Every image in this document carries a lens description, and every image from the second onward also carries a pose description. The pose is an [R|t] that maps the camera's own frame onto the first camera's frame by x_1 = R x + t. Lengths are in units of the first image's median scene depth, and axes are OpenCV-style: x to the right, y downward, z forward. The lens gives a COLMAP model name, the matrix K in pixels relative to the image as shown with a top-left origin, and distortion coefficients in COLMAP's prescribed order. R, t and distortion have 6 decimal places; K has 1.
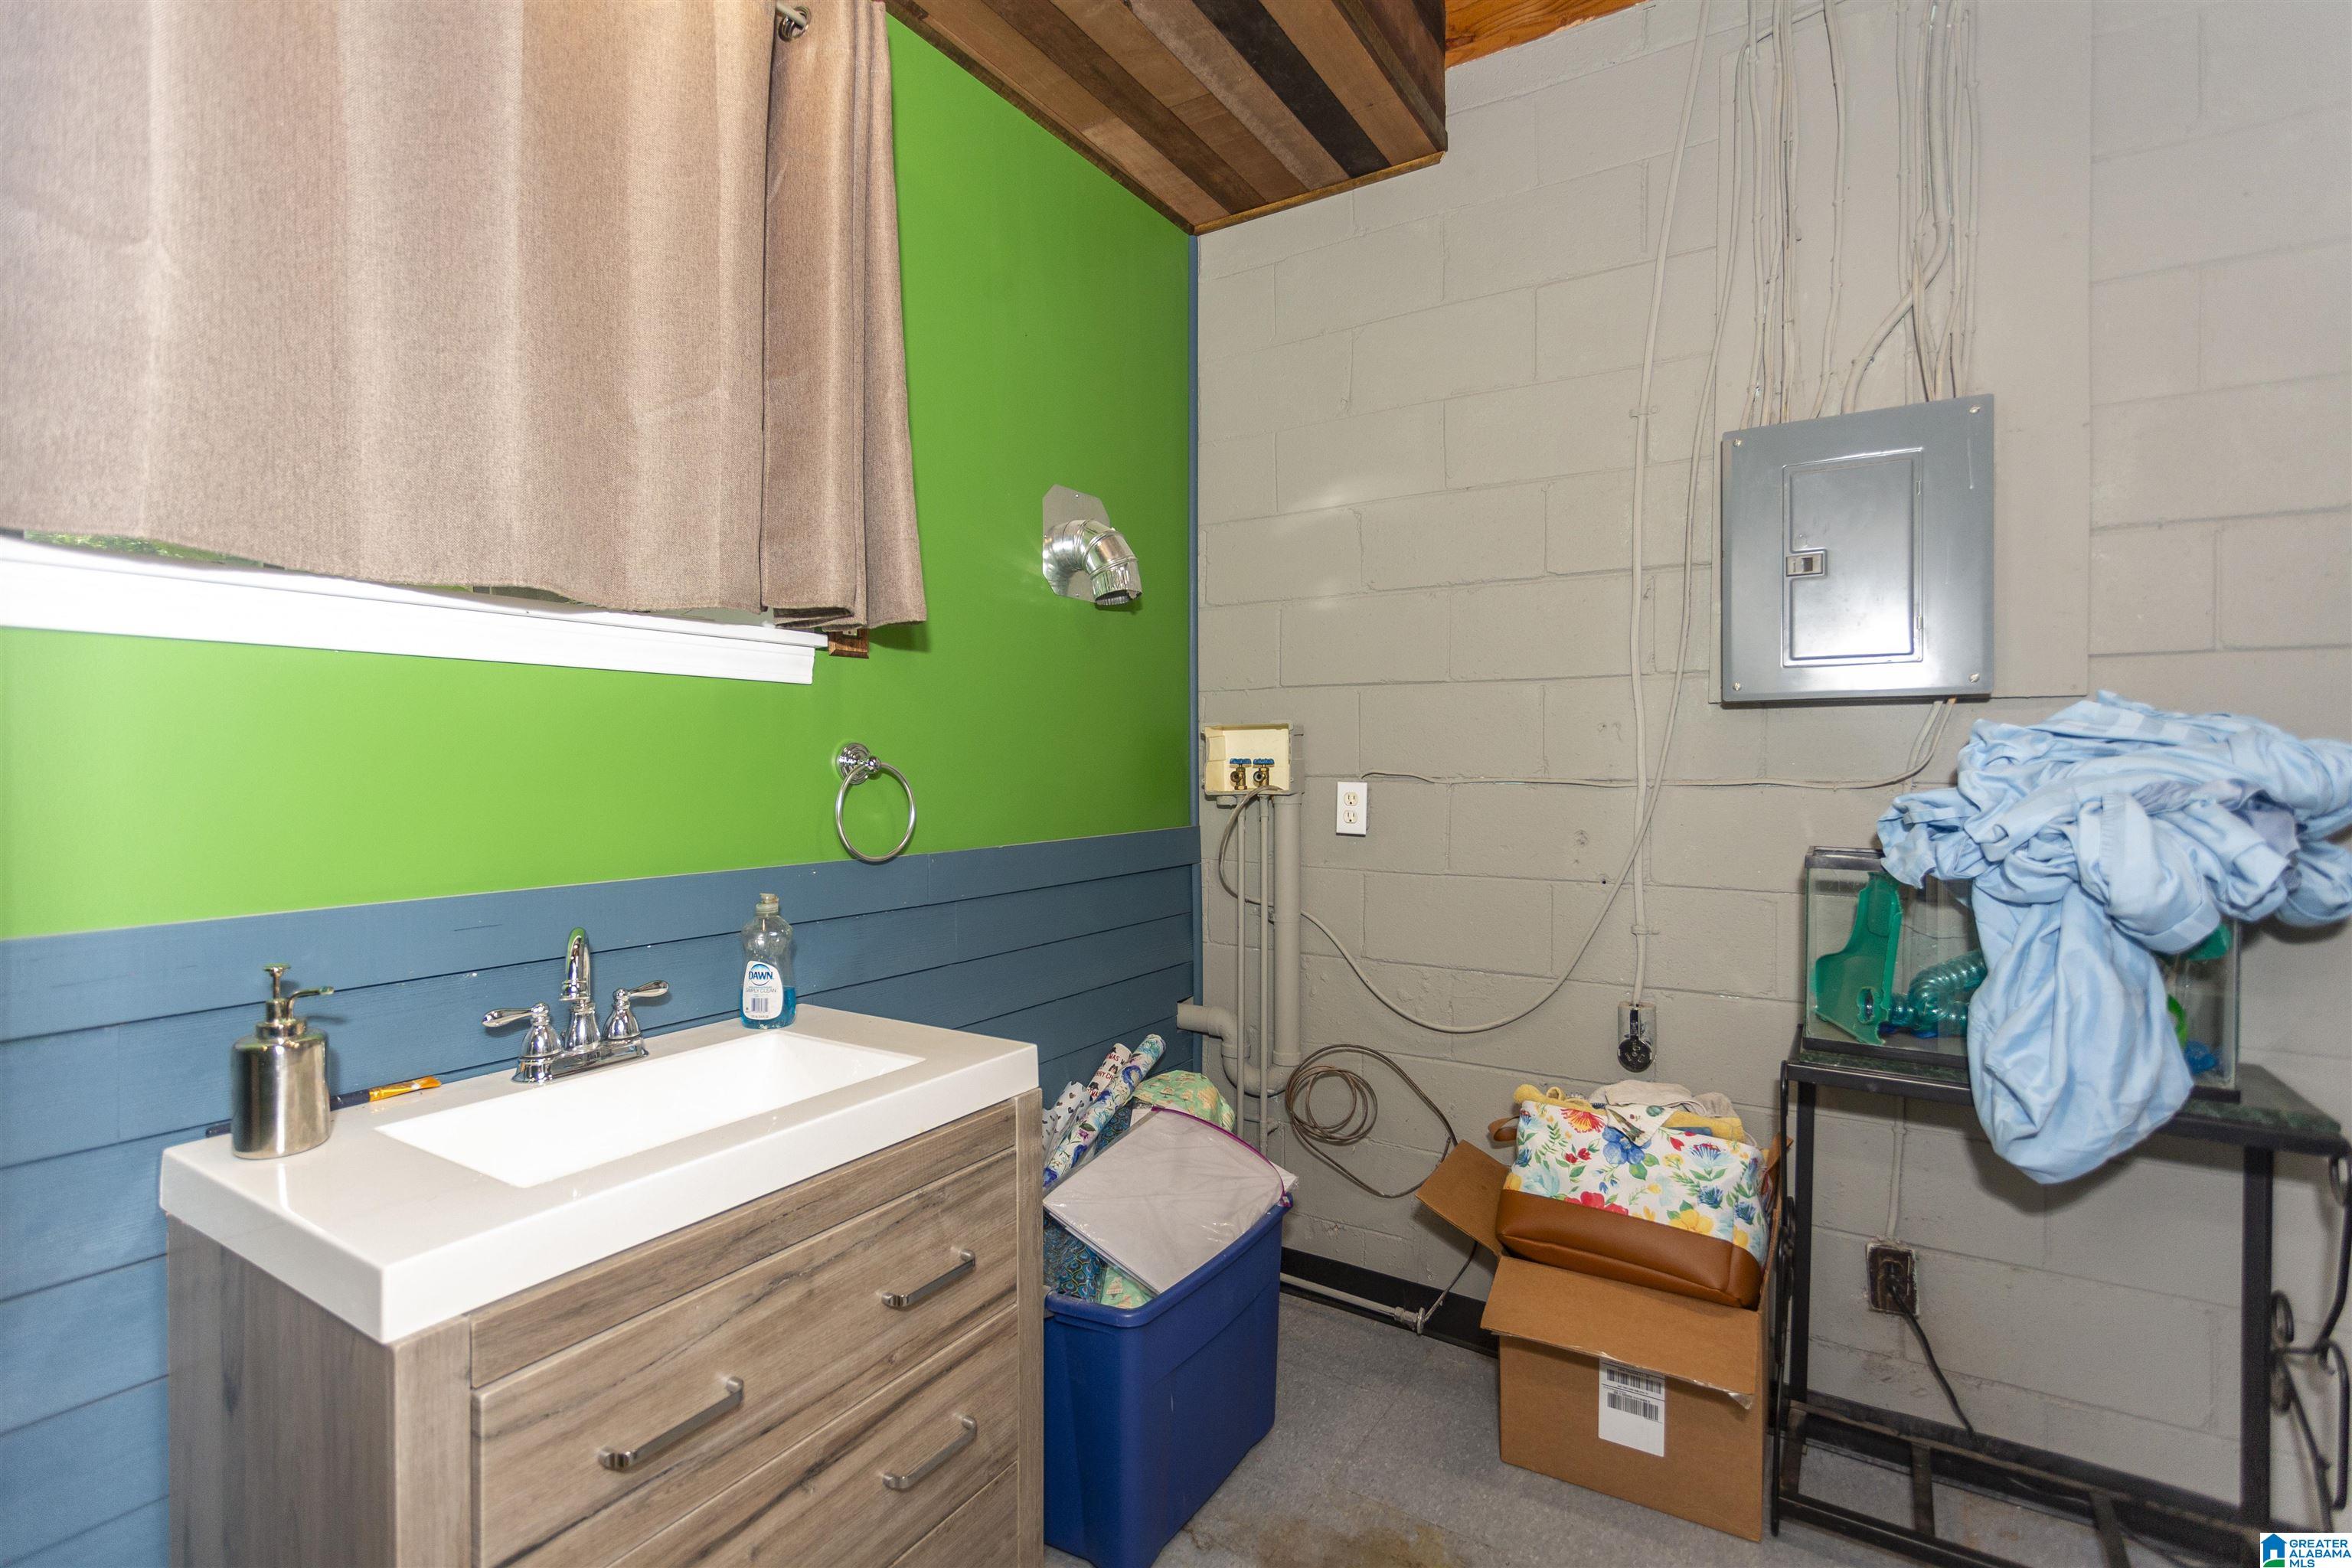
lens RADIAL K [[1109.7, 0, 1174.2], [0, 1109.7, 771.1], [0, 0, 1]] dist [0.004687, 0.000607]
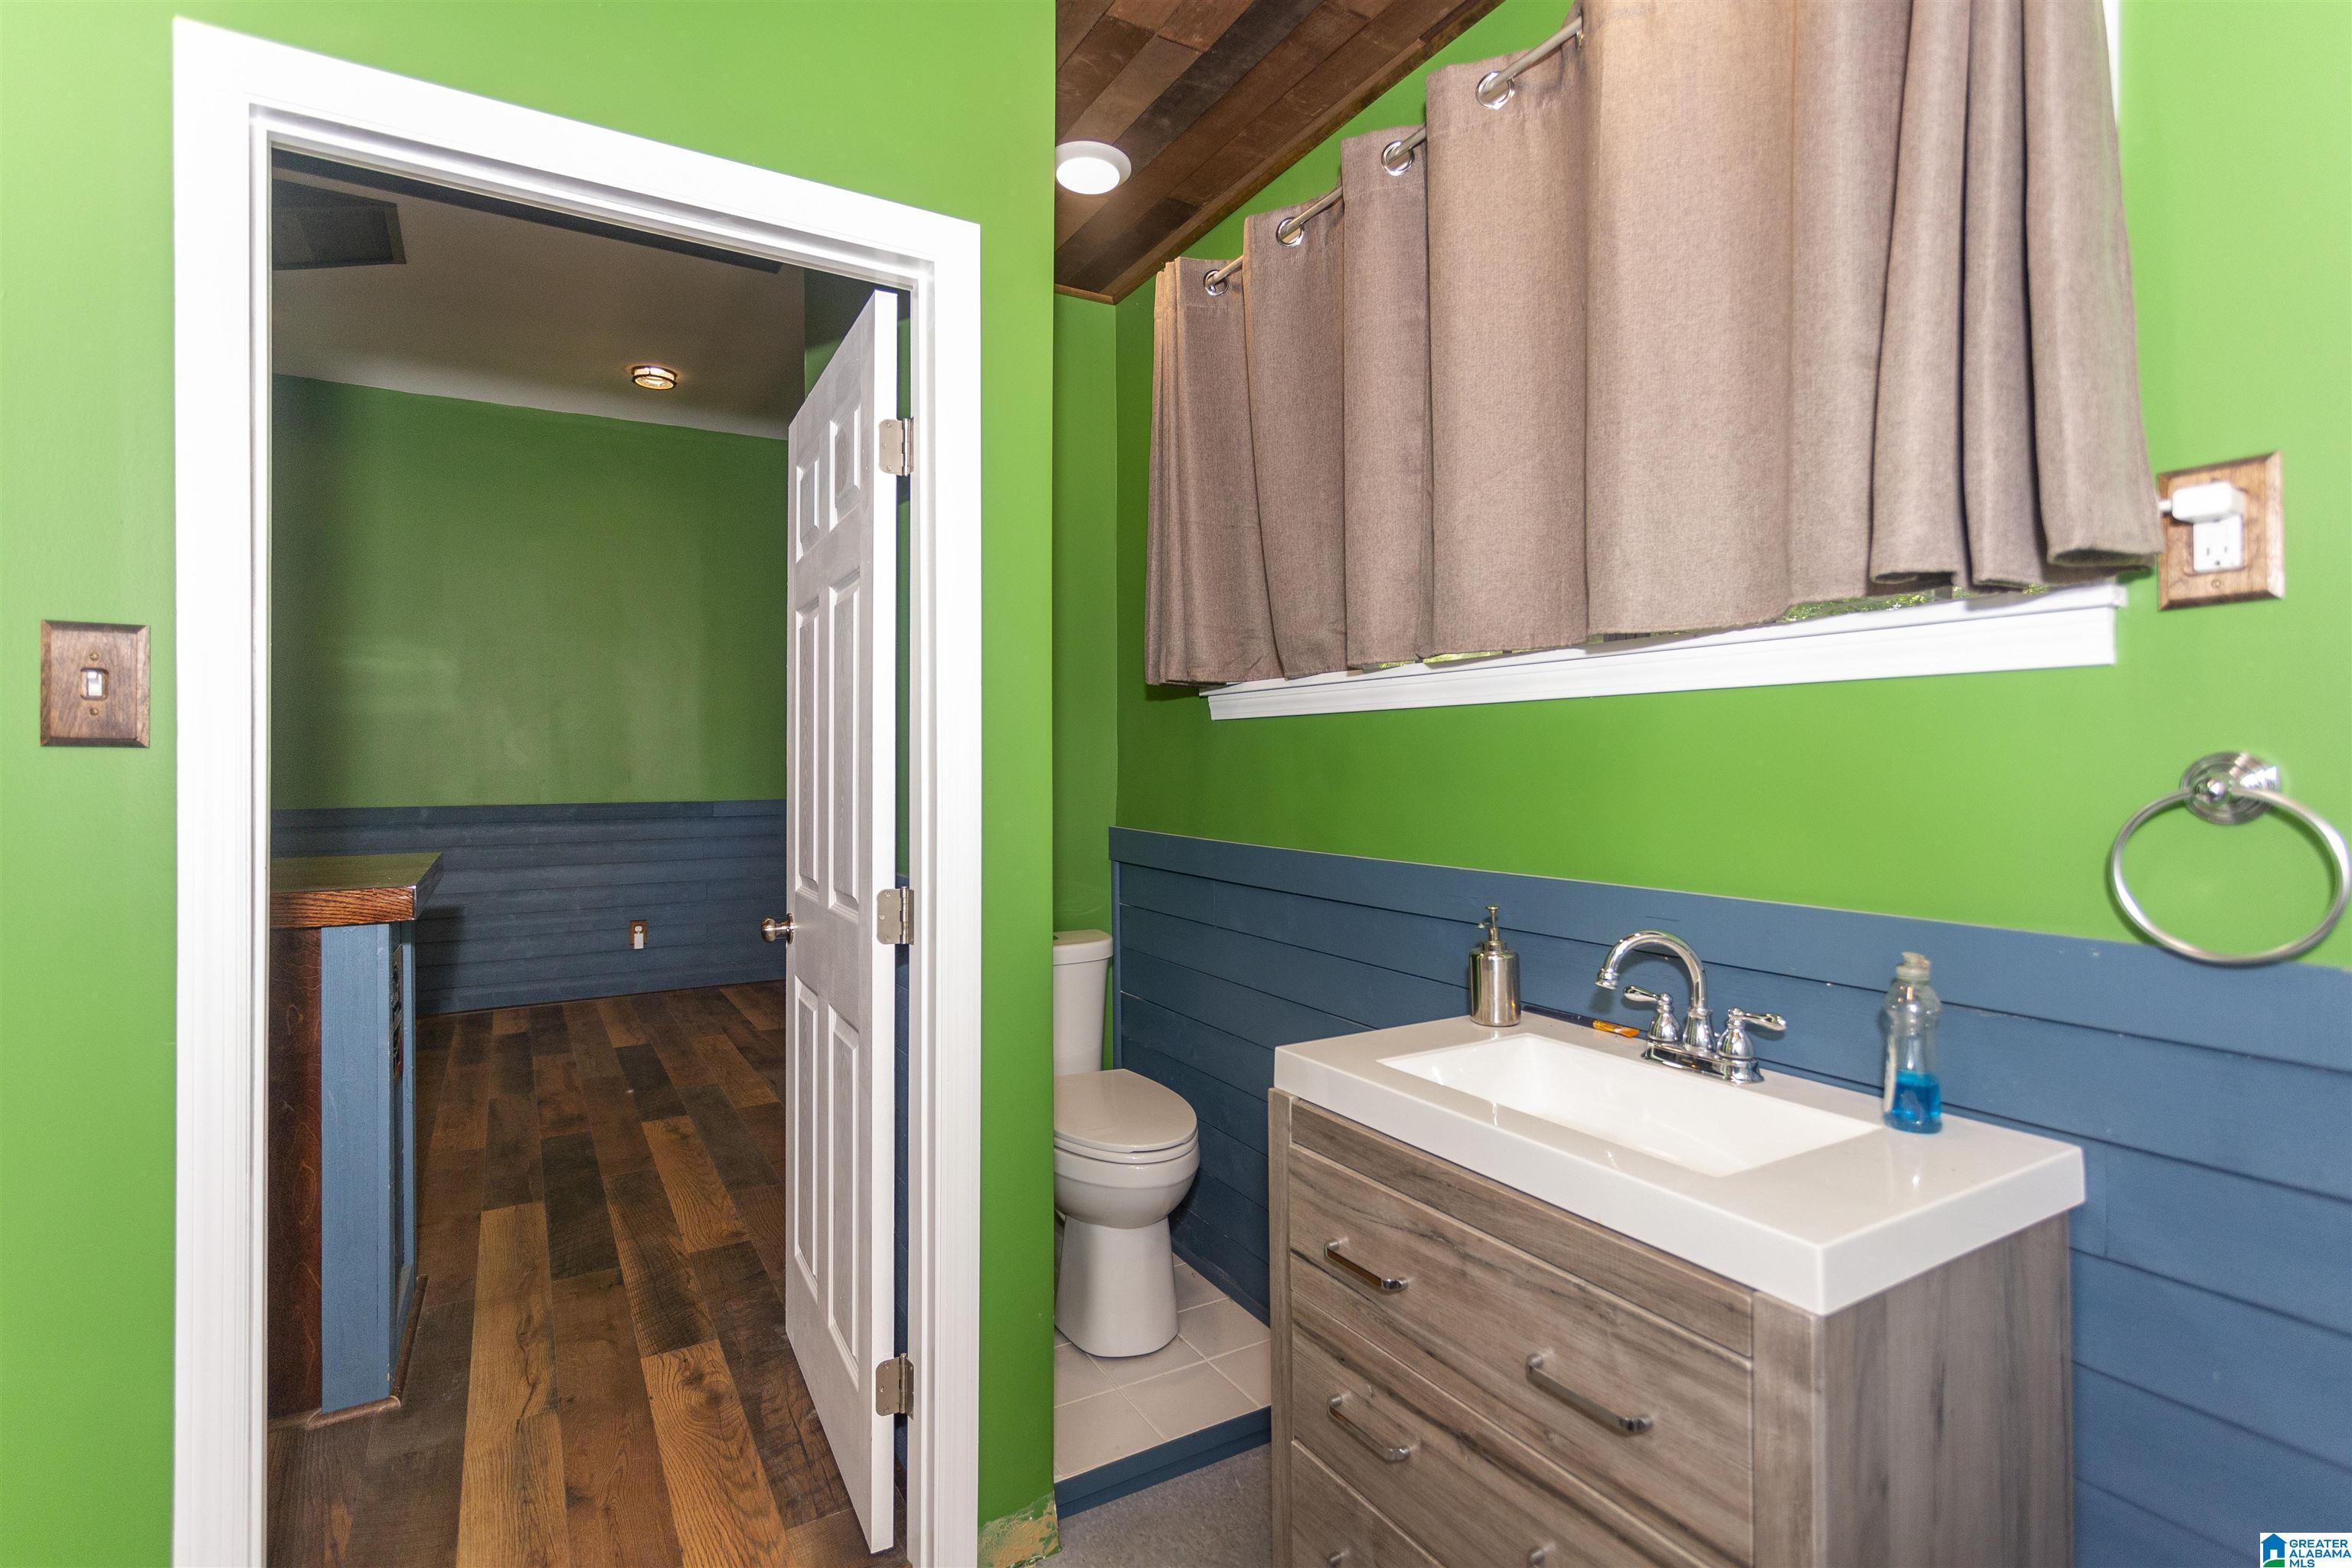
lens RADIAL K [[1109.7, 0, 1176.4], [0, 1109.7, 772.7], [0, 0, 1]] dist [0.004687, 0.000607]
pose [[-0.462602, 0.007456, -0.886535, 0.746371], [-0.001341, 0.999958, 0.009110, -0.029572], [0.886565, 0.005403, -0.462572, 1.223114]]
